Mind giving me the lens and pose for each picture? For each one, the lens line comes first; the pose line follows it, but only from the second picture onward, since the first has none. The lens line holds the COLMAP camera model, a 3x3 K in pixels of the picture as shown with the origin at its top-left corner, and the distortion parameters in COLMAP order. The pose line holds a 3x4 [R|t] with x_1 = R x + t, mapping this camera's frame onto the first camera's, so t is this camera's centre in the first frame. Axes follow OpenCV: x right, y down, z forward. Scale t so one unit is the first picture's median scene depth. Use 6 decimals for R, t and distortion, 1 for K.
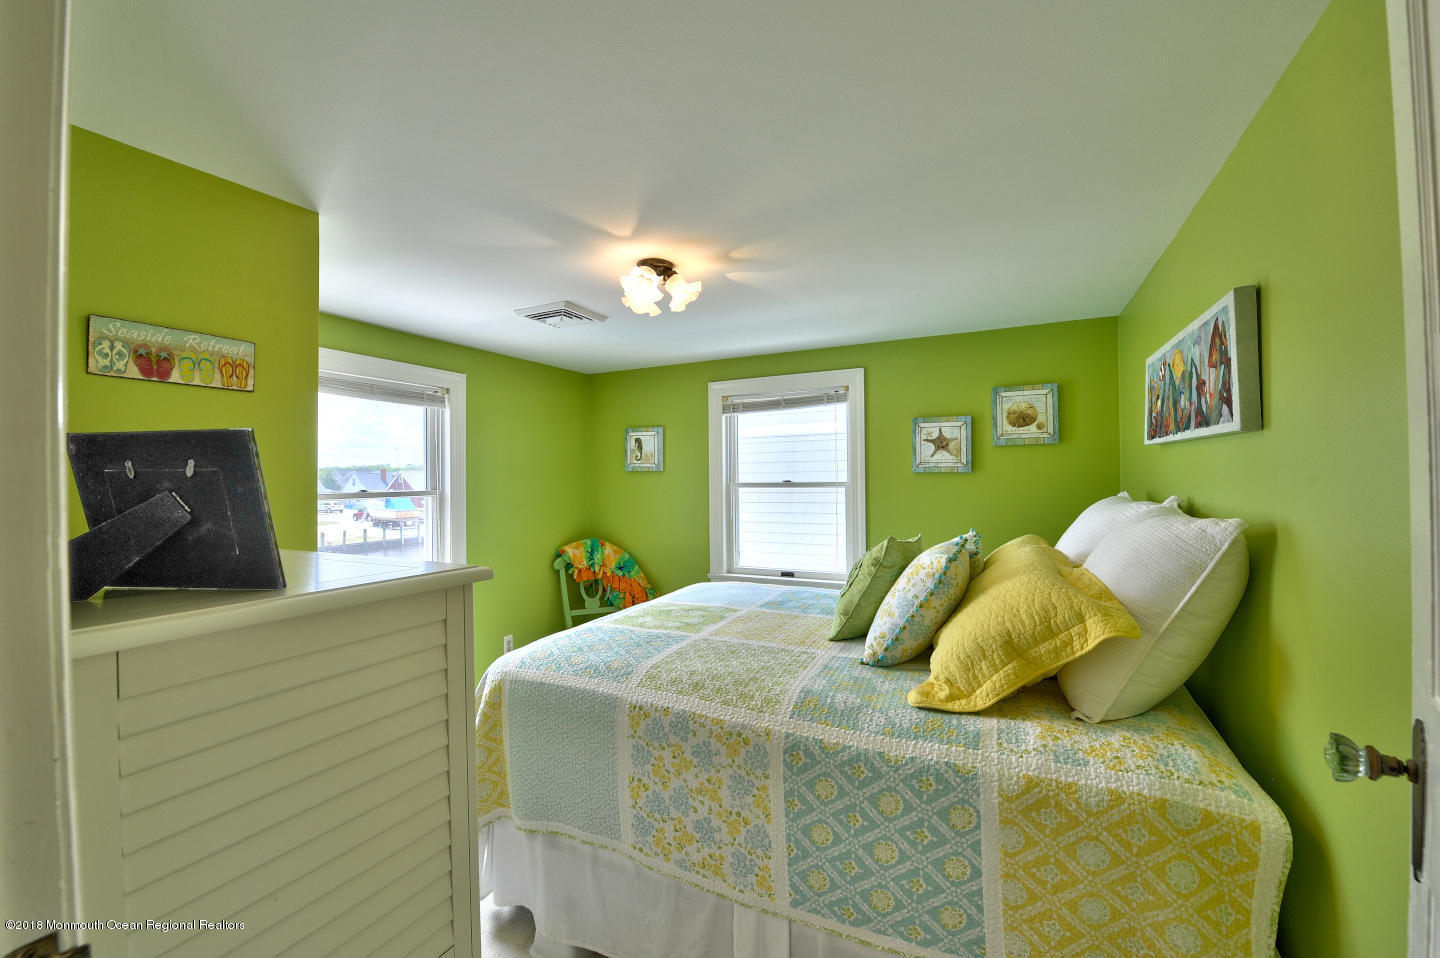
lens RADIAL K [[568.9, 0, 718.8], [0, 568.9, 476.2], [0, 0, 1]] dist [-0.019912, -0.001593]
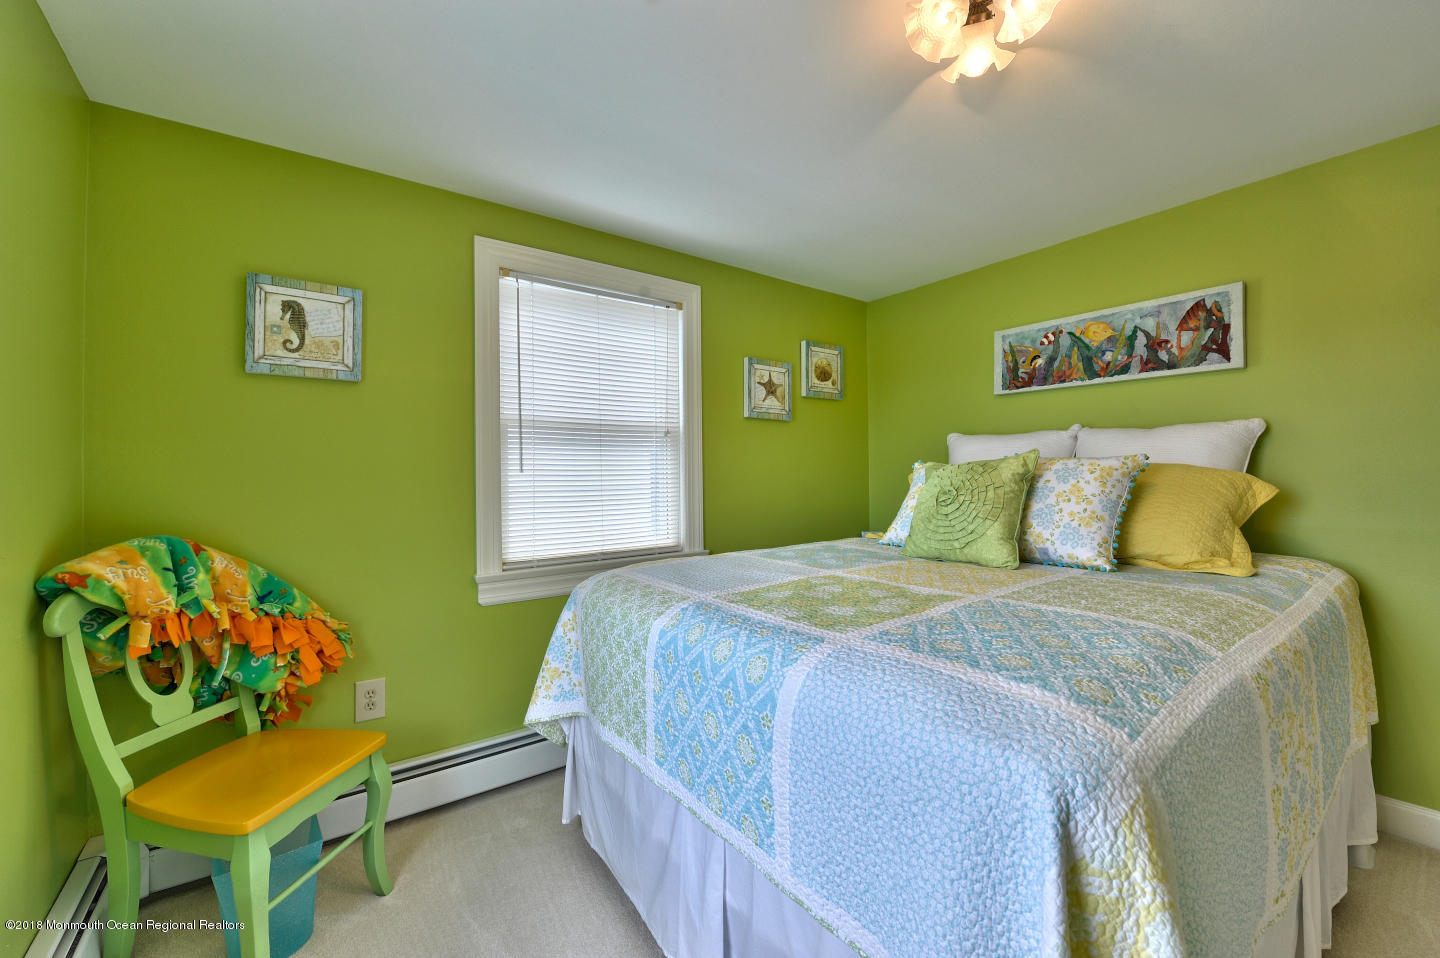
lens RADIAL K [[568.9, 0, 725.3], [0, 568.9, 471.9], [0, 0, 1]] dist [-0.019912, -0.001593]
pose [[0.450294, 0.013624, 0.892776, -0.392661], [0.007219, 0.999795, -0.018898, 0.079899], [-0.892851, 0.014955, 0.450103, 0.517617]]
